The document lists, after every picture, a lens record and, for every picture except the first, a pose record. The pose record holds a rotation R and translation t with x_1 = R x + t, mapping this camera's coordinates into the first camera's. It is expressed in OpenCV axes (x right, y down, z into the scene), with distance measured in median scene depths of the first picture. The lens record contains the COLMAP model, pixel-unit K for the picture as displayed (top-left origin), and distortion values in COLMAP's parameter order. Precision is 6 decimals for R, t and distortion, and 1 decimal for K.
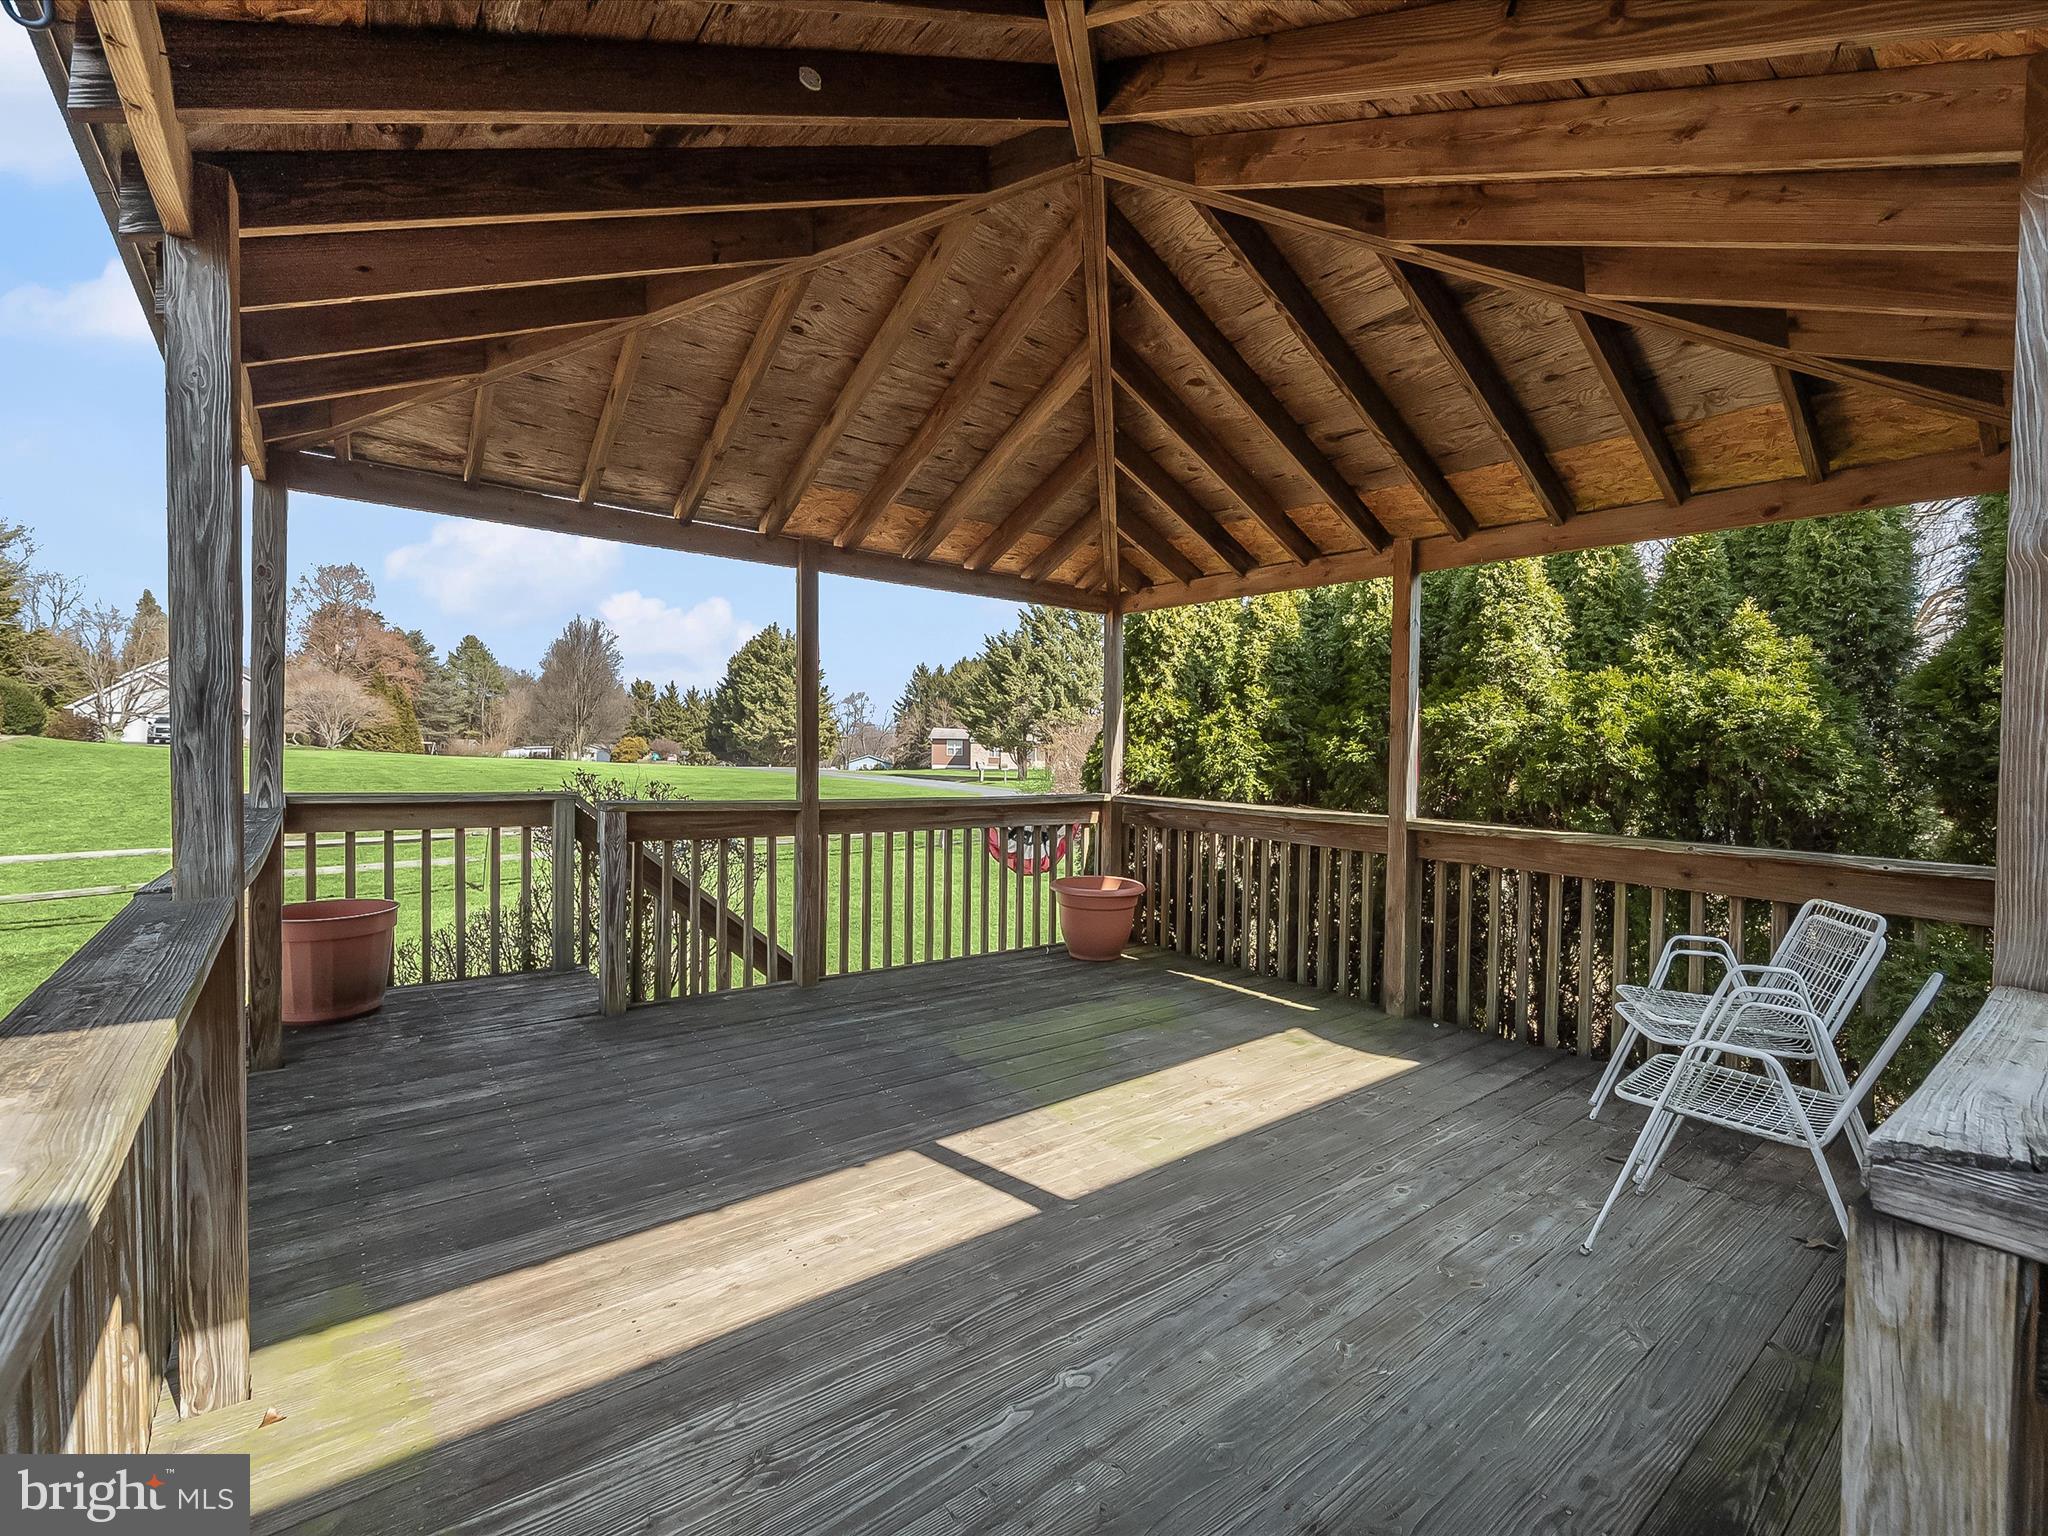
lens RADIAL K [[910.1, 0, 1024.0], [0, 910.1, 768.0], [0, 0, 1]] dist [-0.000079, 0.000007]
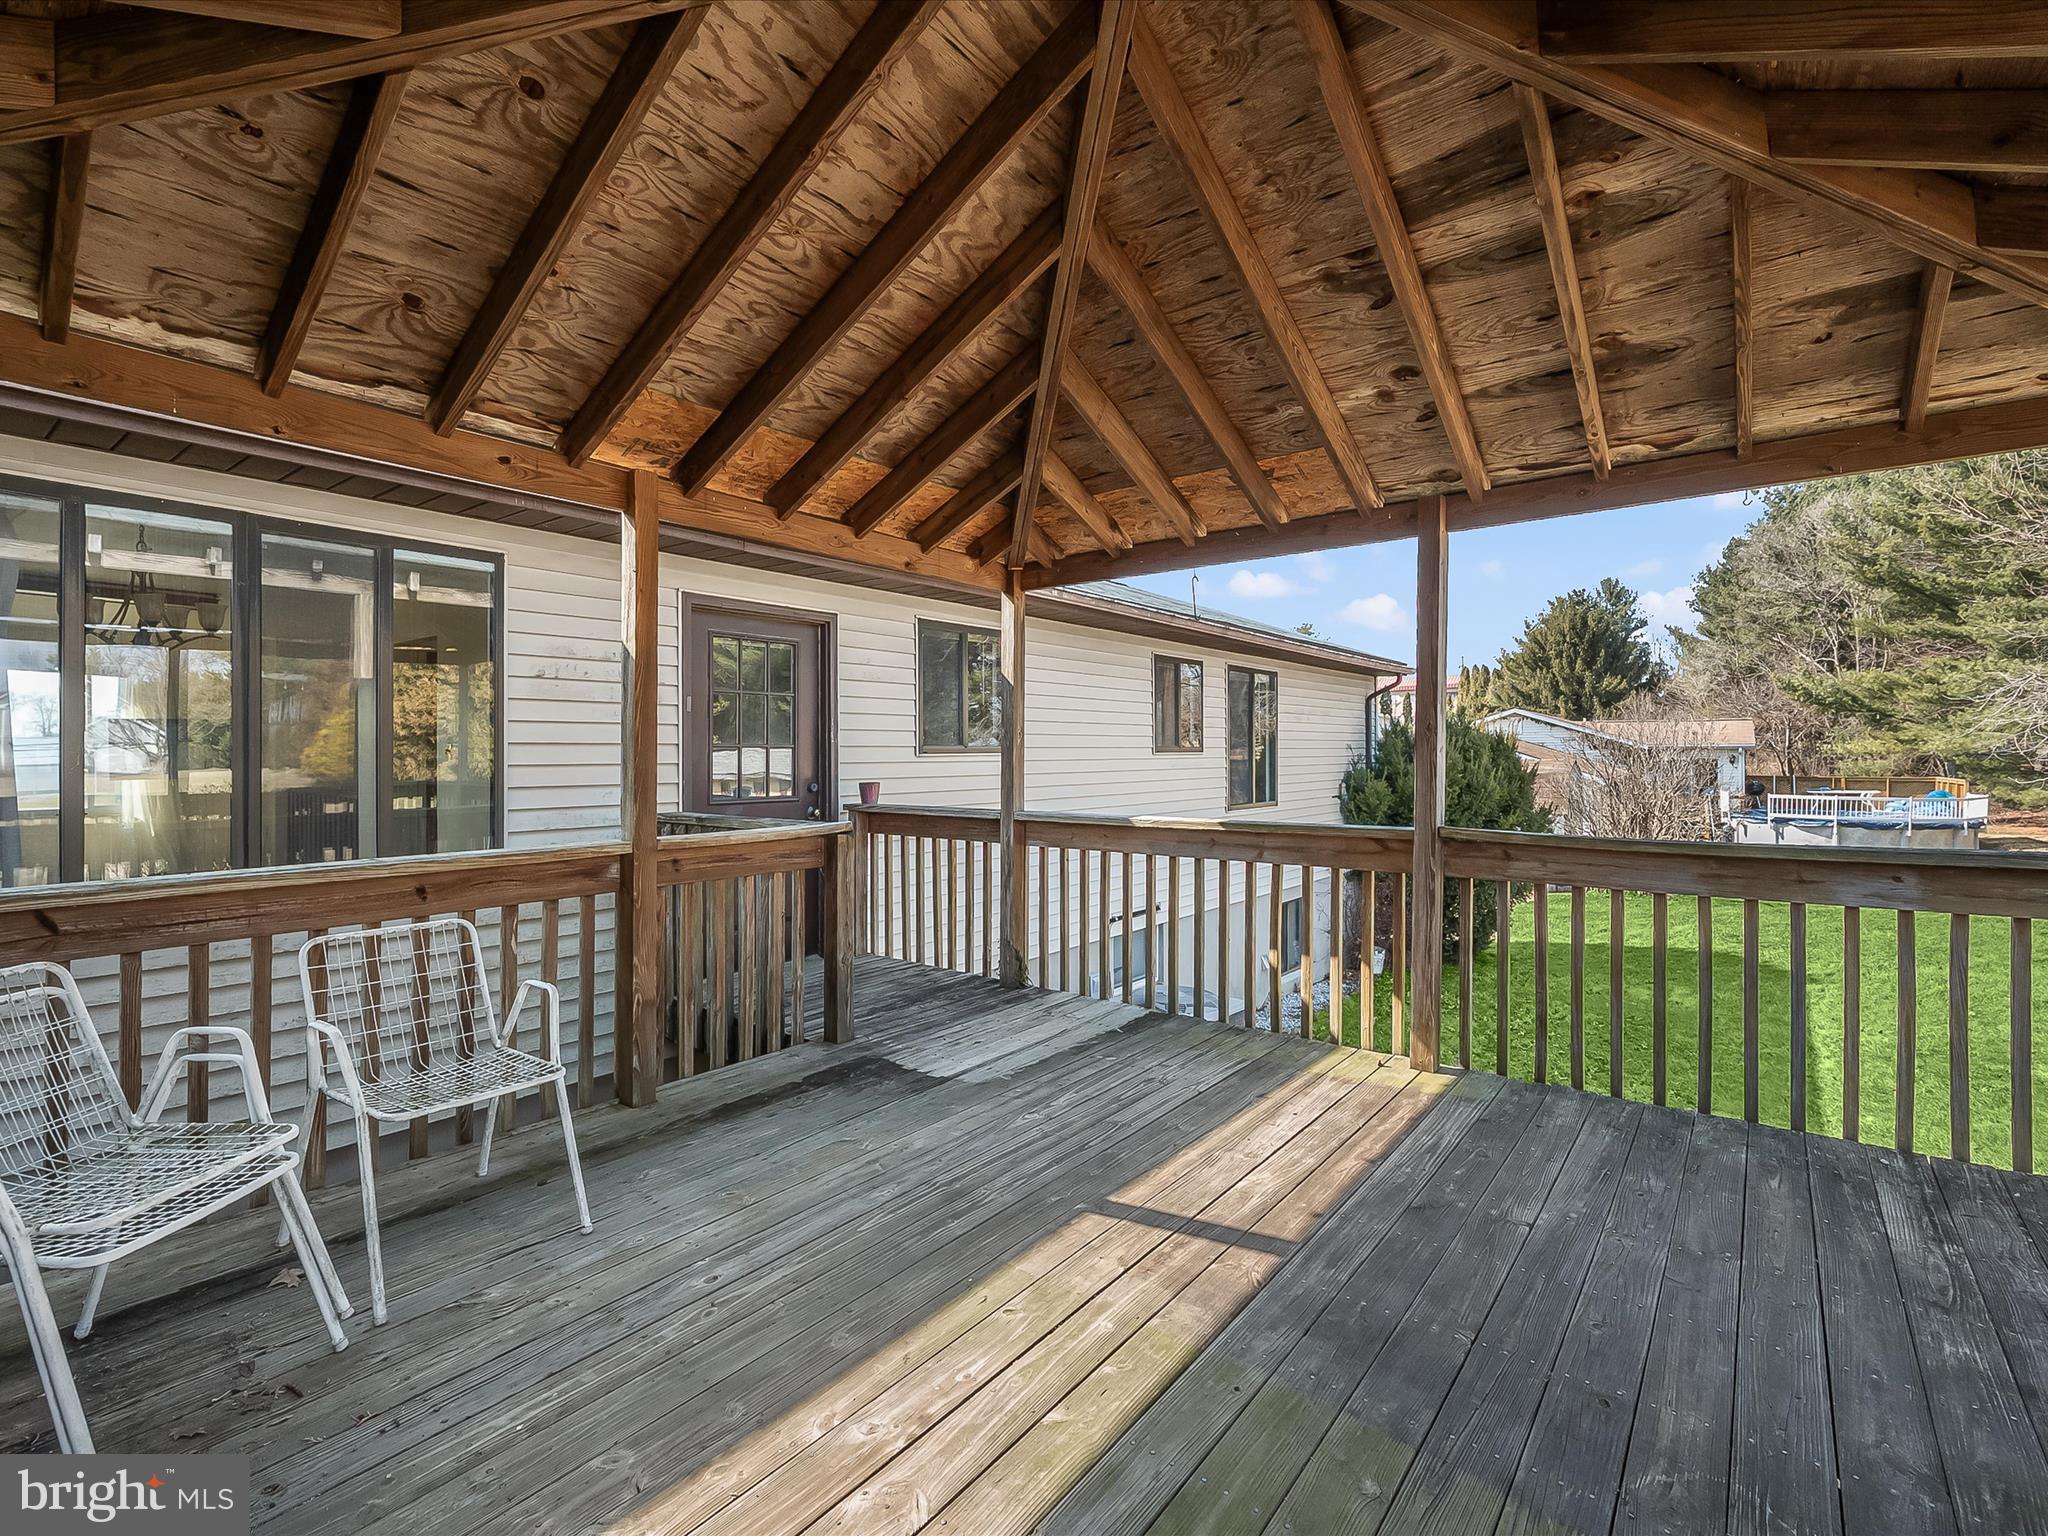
lens RADIAL K [[910.1, 0, 1024.0], [0, 910.1, 768.0], [0, 0, 1]] dist [-0.000079, 0.000007]
pose [[-0.975615, -0.014476, -0.219009, 0.335676], [-0.023059, 0.999061, 0.036685, -0.040838], [0.218273, 0.040840, -0.975033, 1.926209]]
